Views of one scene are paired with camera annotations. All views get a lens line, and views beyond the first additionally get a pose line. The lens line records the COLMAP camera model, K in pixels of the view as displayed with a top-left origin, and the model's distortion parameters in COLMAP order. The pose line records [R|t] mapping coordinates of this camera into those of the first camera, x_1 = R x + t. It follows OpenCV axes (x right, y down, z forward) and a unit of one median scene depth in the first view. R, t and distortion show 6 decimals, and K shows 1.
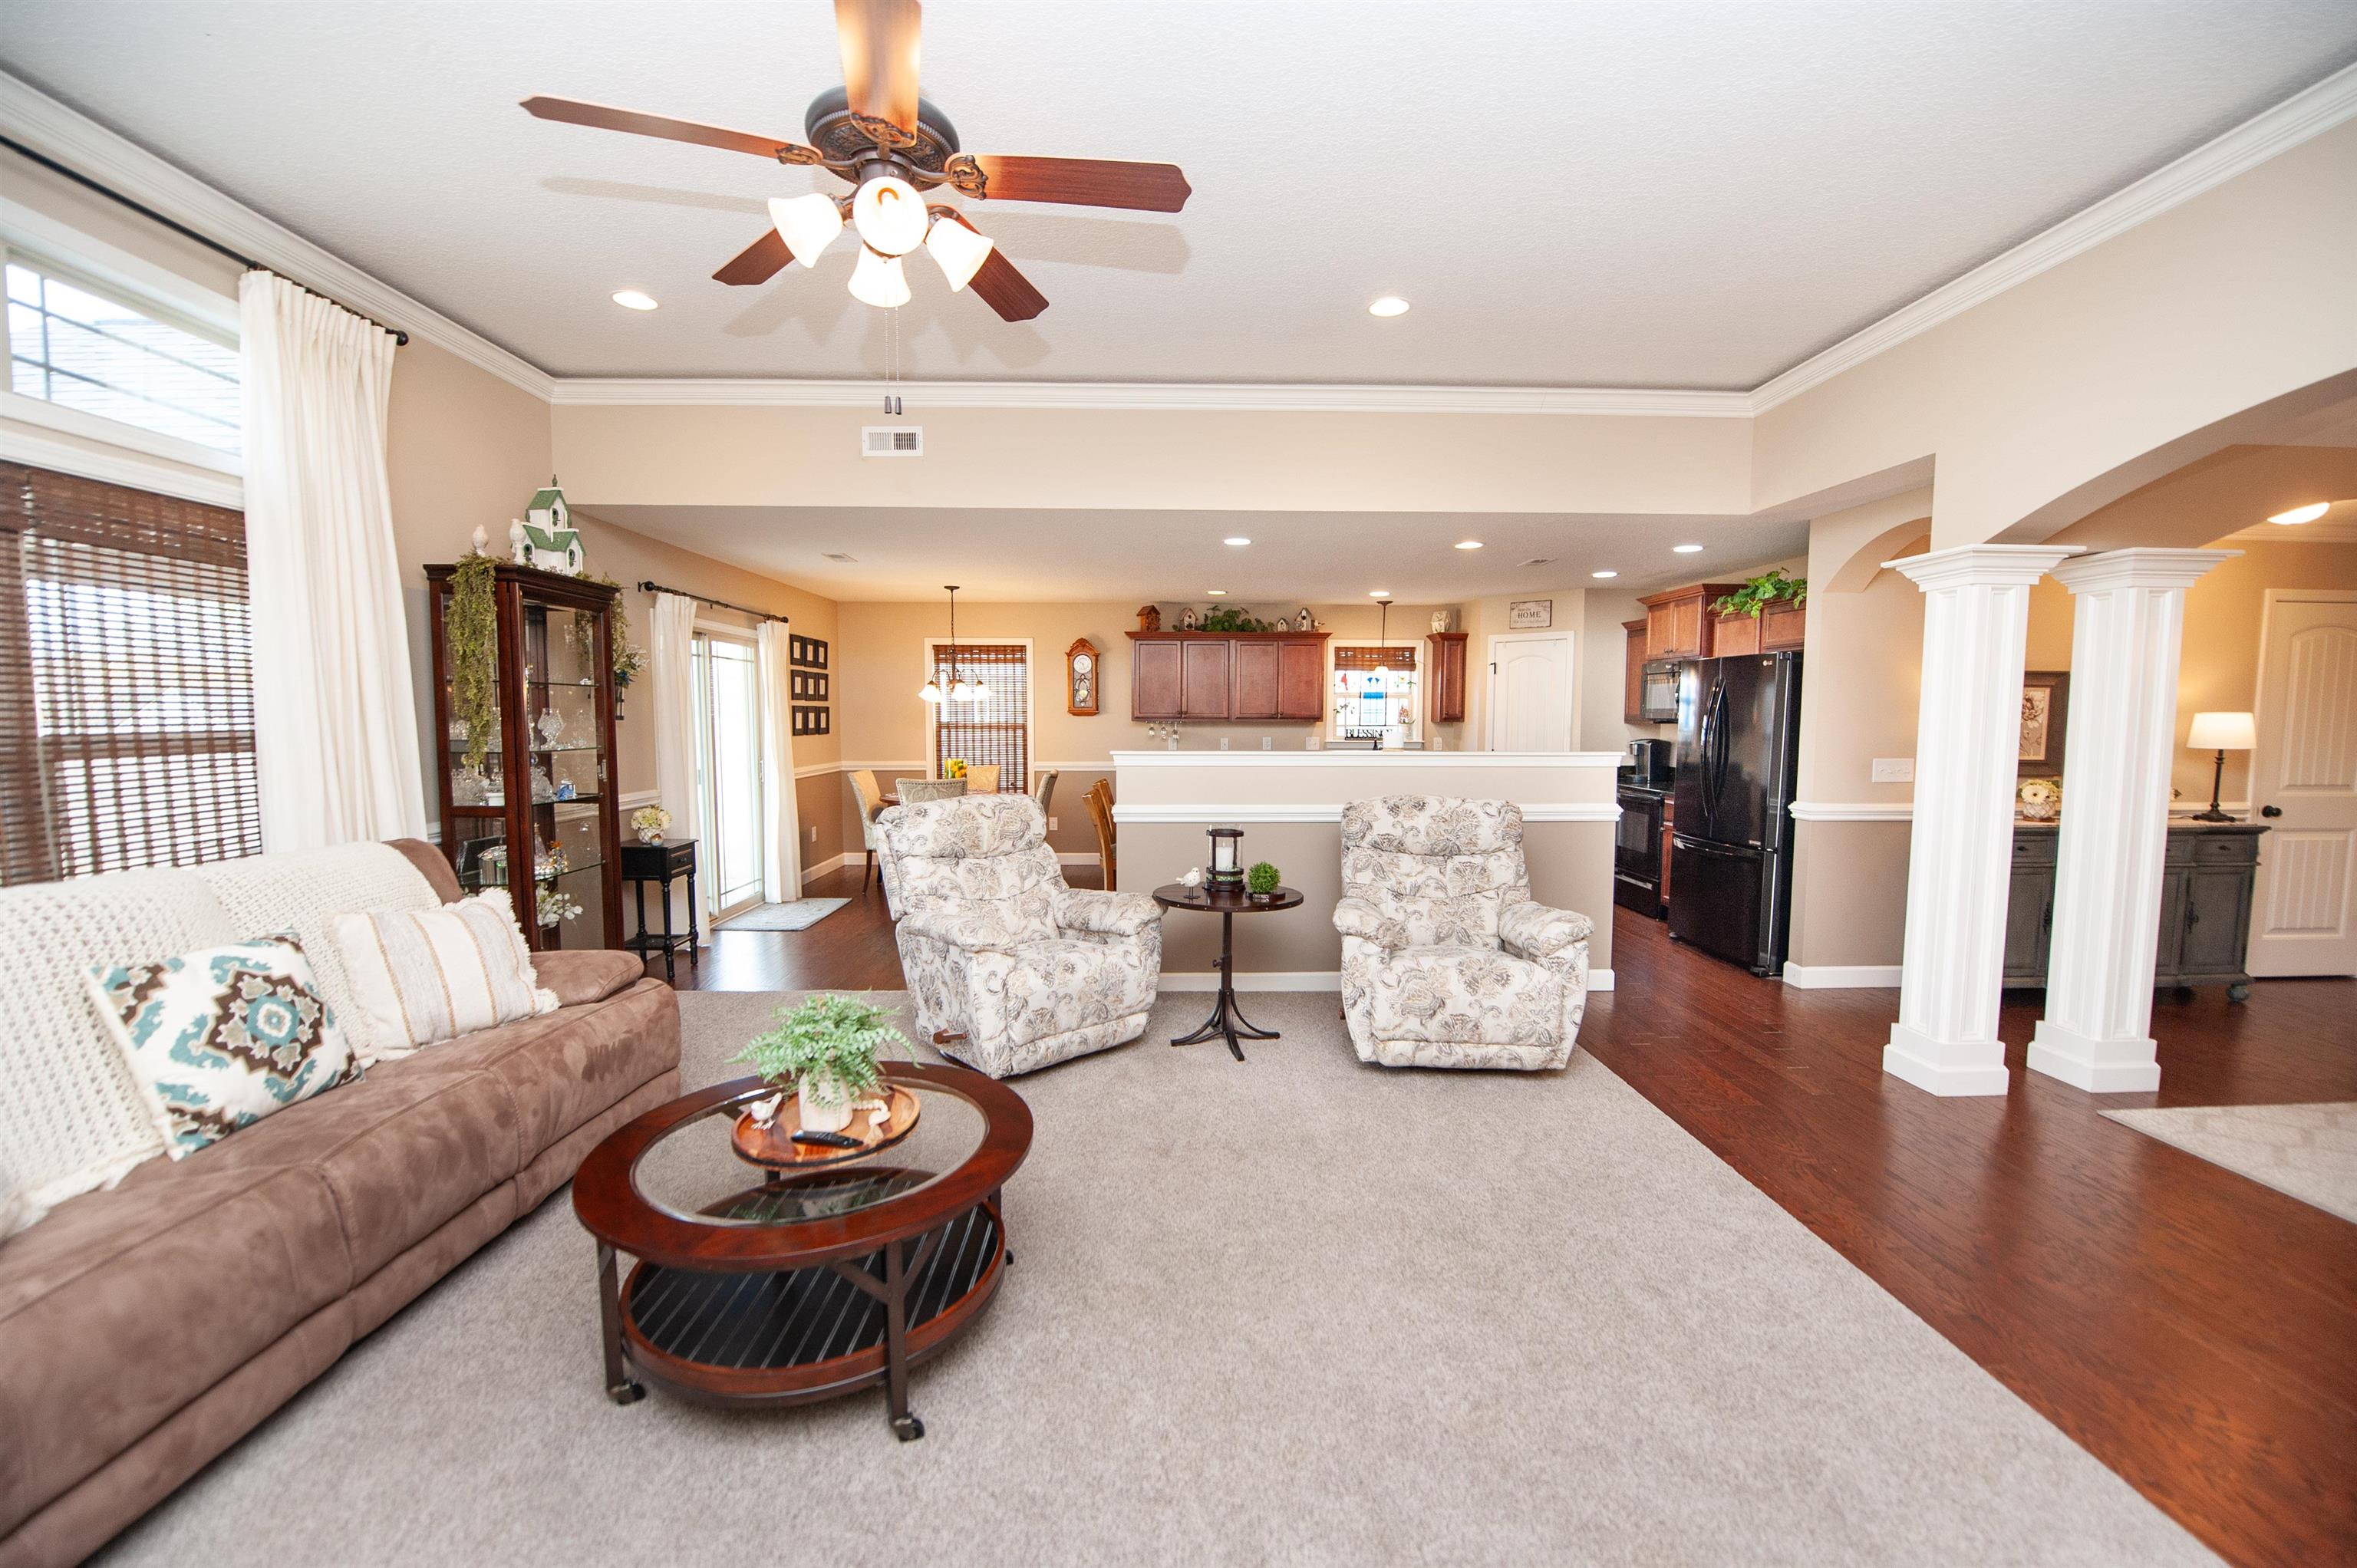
lens RADIAL K [[944.0, 0, 1185.4], [0, 944.0, 789.9], [0, 0, 1]] dist [-0.013960, -0.003849]
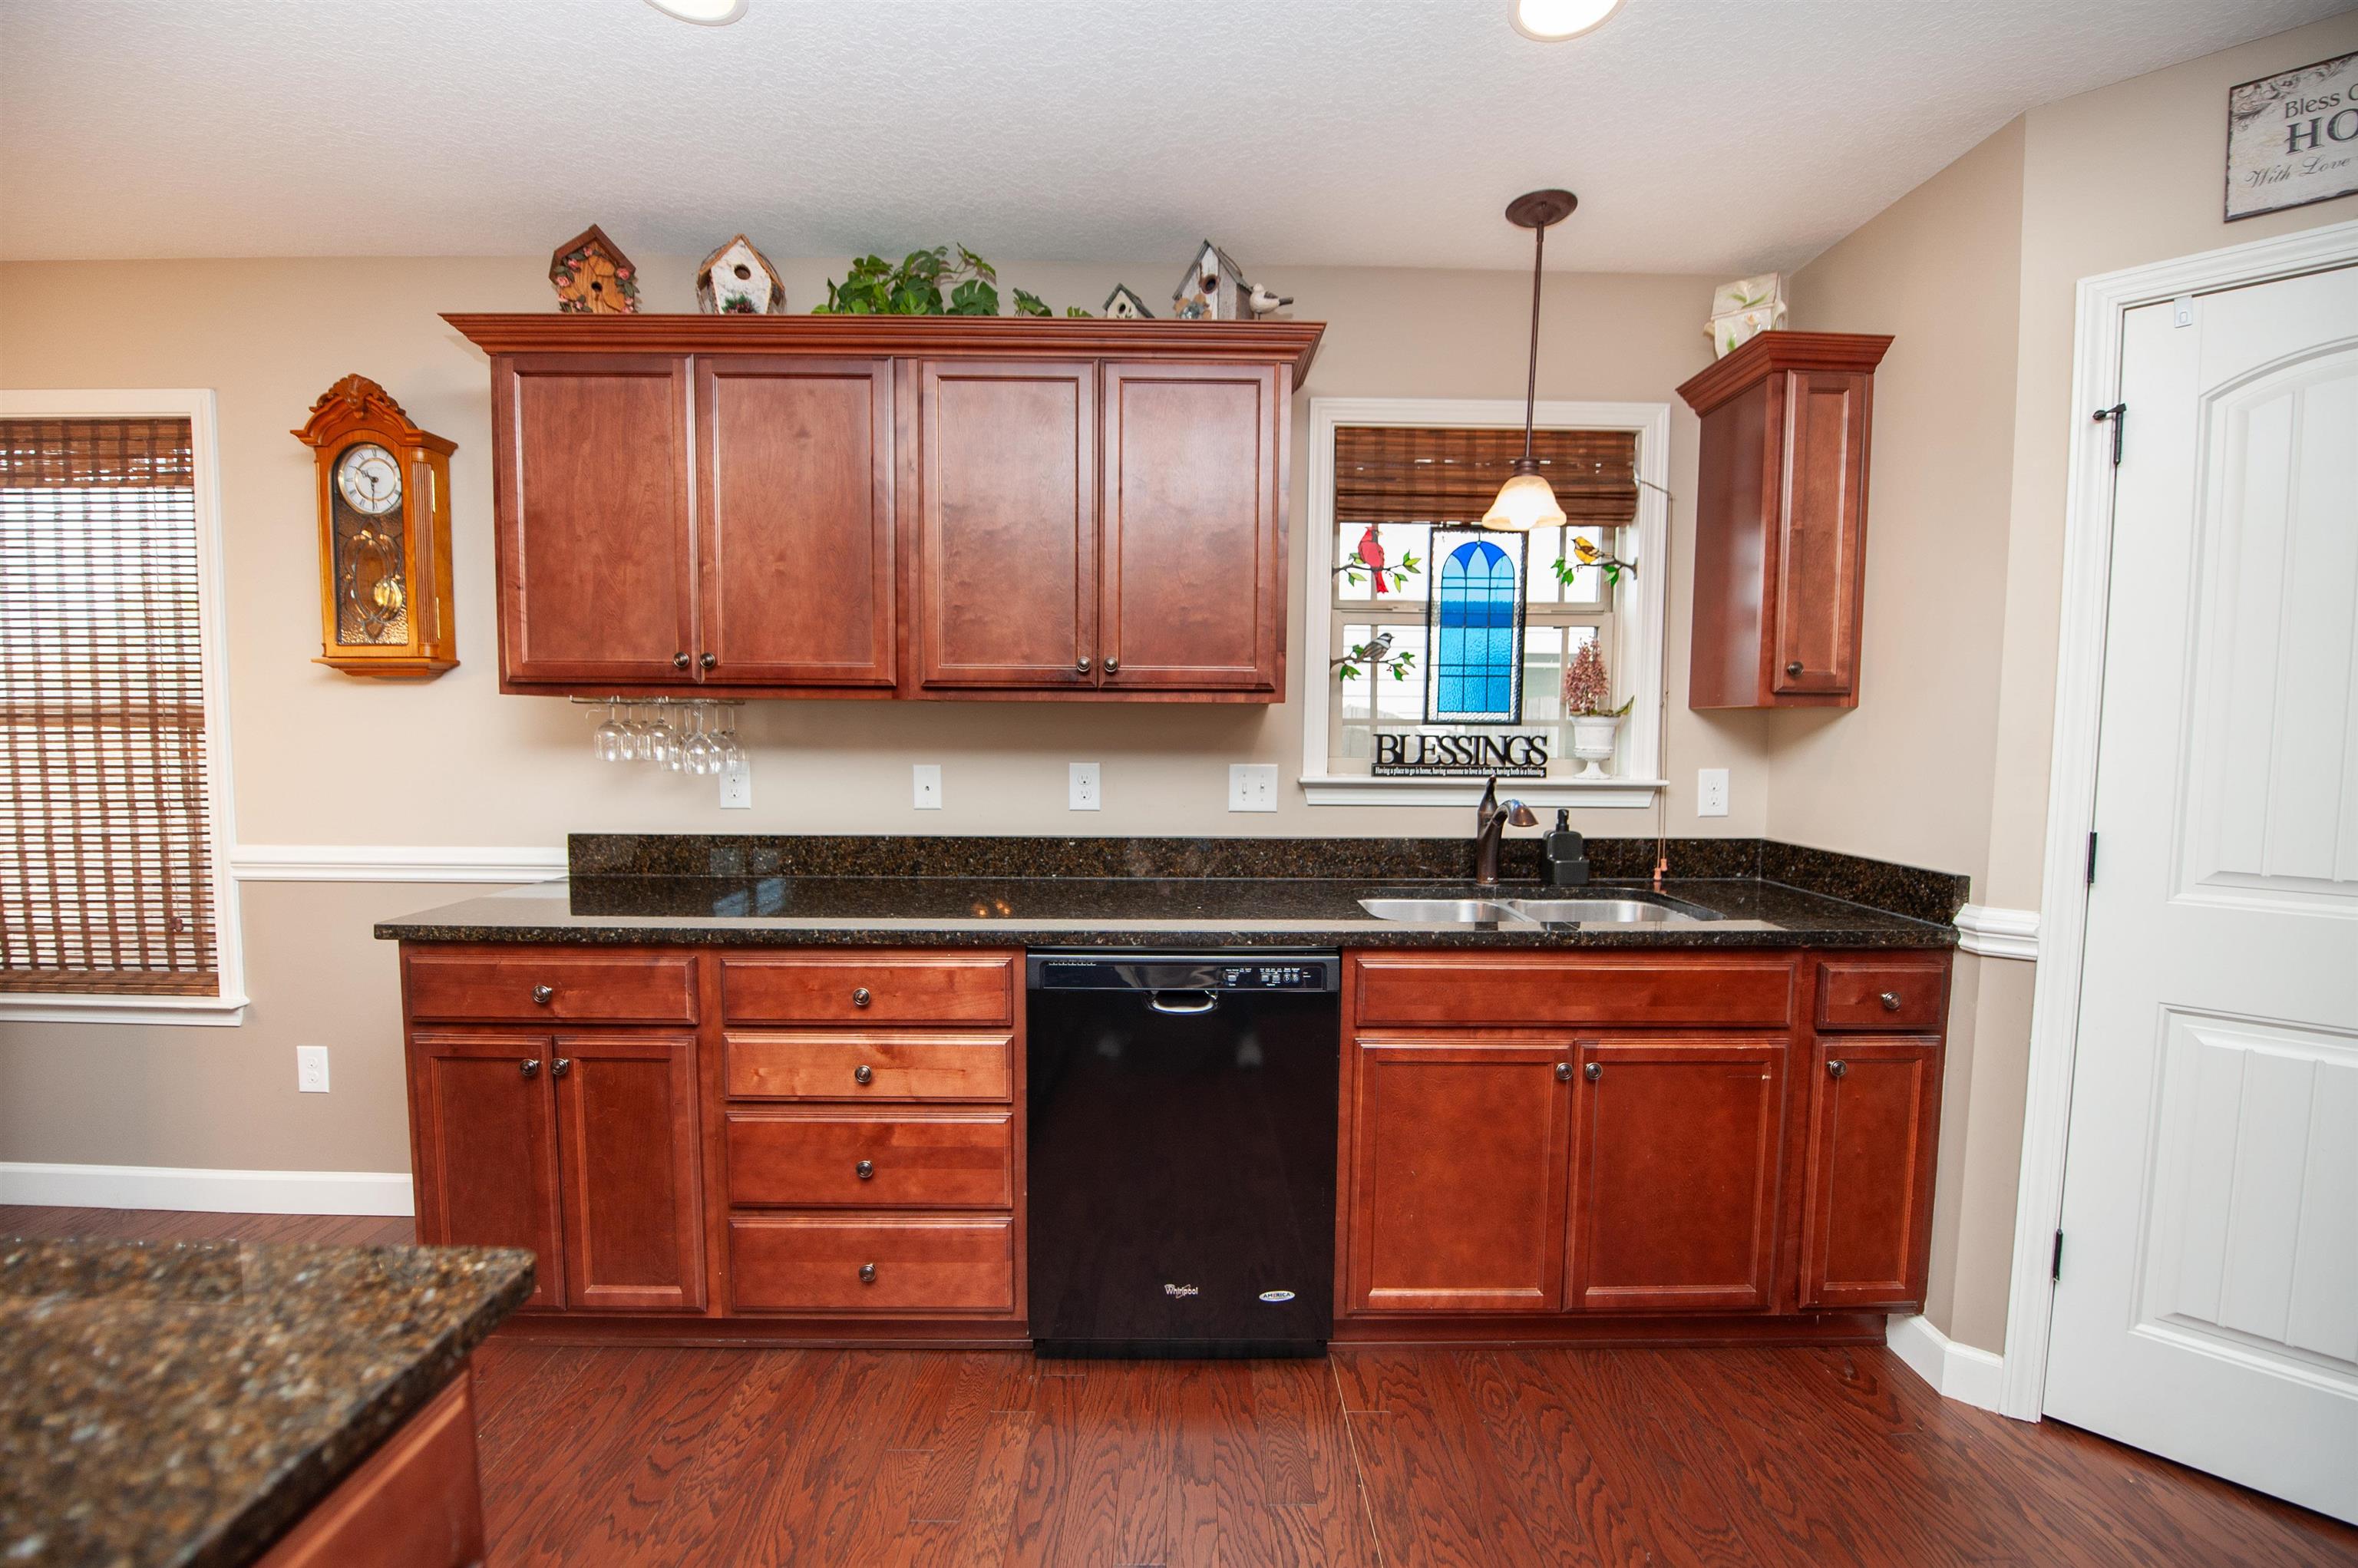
lens RADIAL K [[944.4, 0, 1185.9], [0, 944.4, 789.9], [0, 0, 1]] dist [-0.013960, -0.003849]
pose [[0.999828, 0.008031, -0.016727, 0.167356], [-0.008326, 0.999809, -0.017656, -0.060288], [0.016582, 0.017792, 0.999704, 1.014846]]
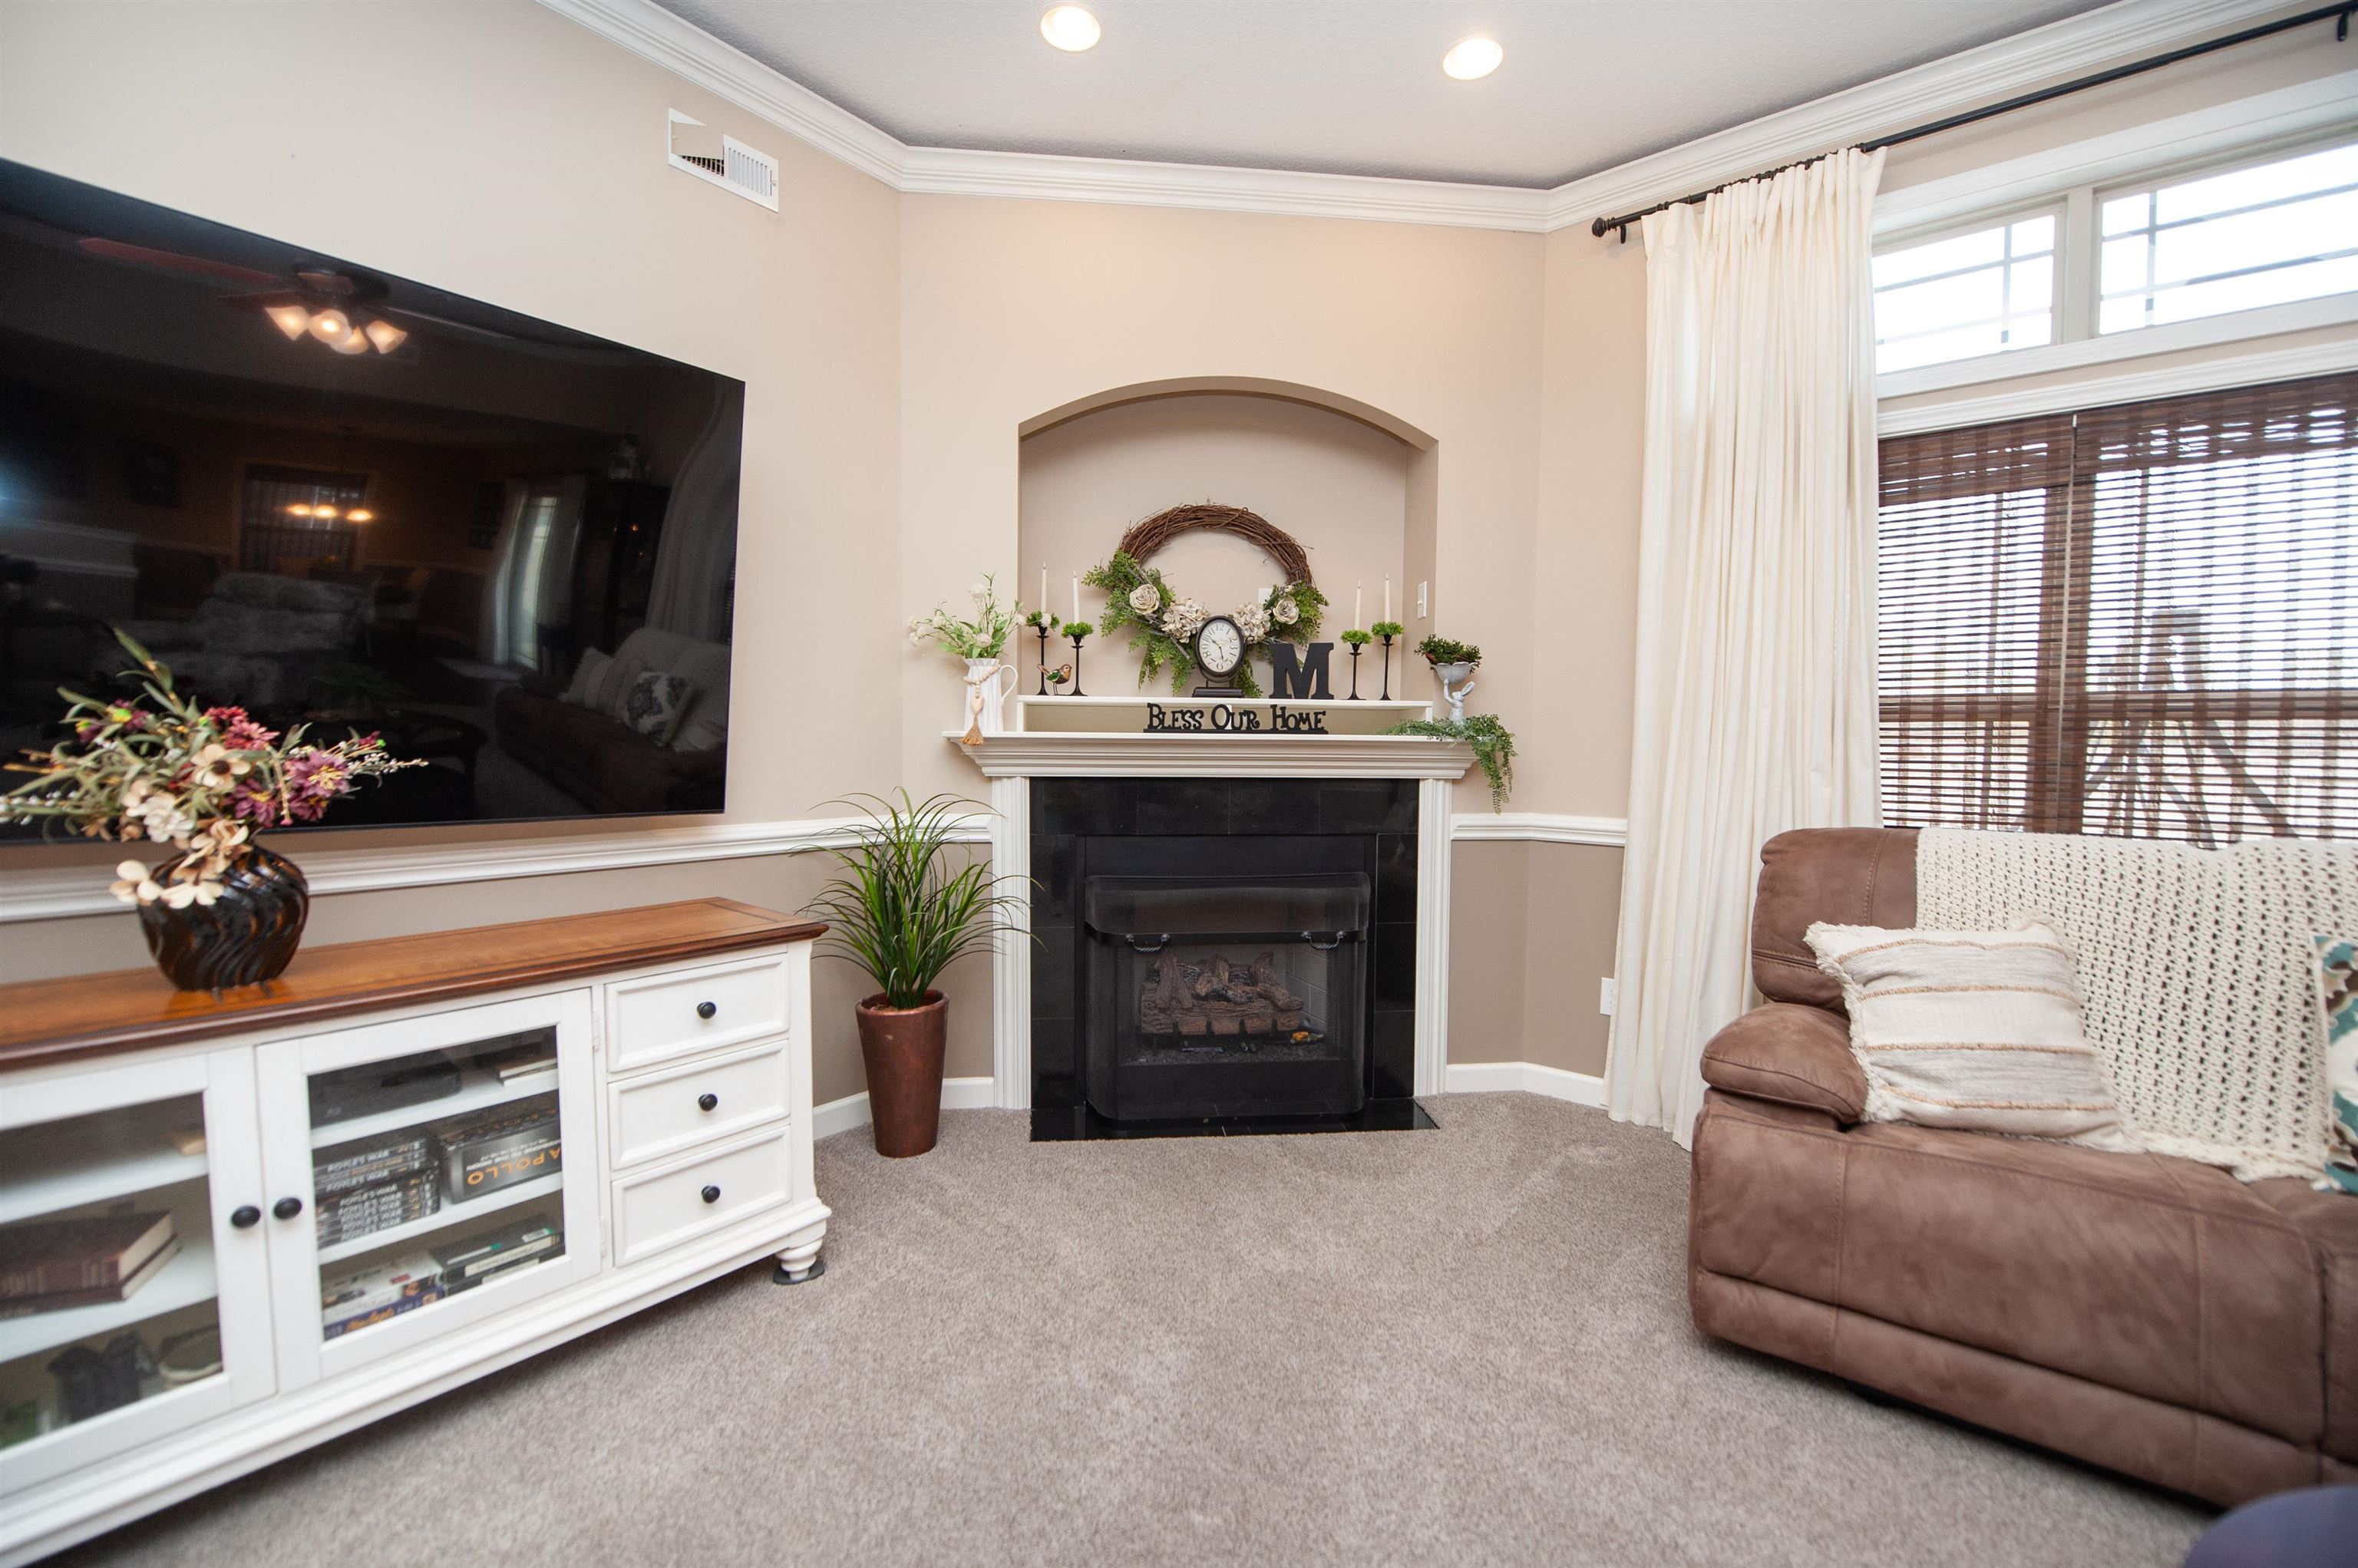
lens RADIAL K [[944.4, 0, 1185.9], [0, 944.4, 789.9], [0, 0, 1]] dist [-0.013960, -0.003849]
pose [[-0.655506, 0.029559, -0.754611, 0.042422], [-0.070499, 0.992475, 0.100116, 0.014595], [0.751892, 0.118826, -0.648489, 0.226477]]
